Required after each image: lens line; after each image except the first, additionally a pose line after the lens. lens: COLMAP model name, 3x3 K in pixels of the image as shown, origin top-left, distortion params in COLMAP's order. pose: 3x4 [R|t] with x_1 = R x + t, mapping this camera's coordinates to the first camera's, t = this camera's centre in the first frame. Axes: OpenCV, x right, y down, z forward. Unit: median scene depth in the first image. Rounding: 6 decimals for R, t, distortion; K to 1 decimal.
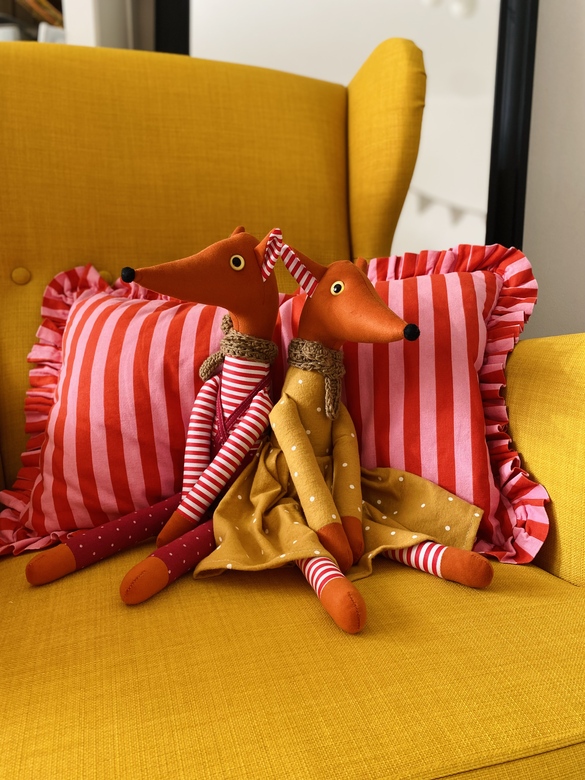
lens RADIAL K [[594.3, 0, 293.7], [0, 594.3, 383.7], [0, 0, 1]] dist [0.000445, -0.000450]
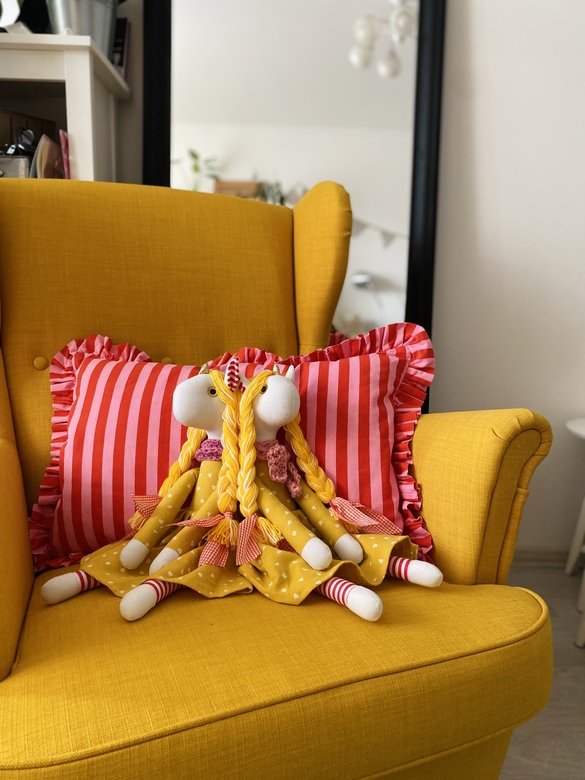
lens RADIAL K [[594.3, 0, 293.7], [0, 594.3, 395.5], [0, 0, 1]] dist [0.000445, -0.000450]
pose [[0.994851, -0.006131, 0.101158, -0.049457], [0.011290, 0.998660, -0.050508, -0.041724], [-0.100713, 0.051390, 0.993587, -0.312591]]
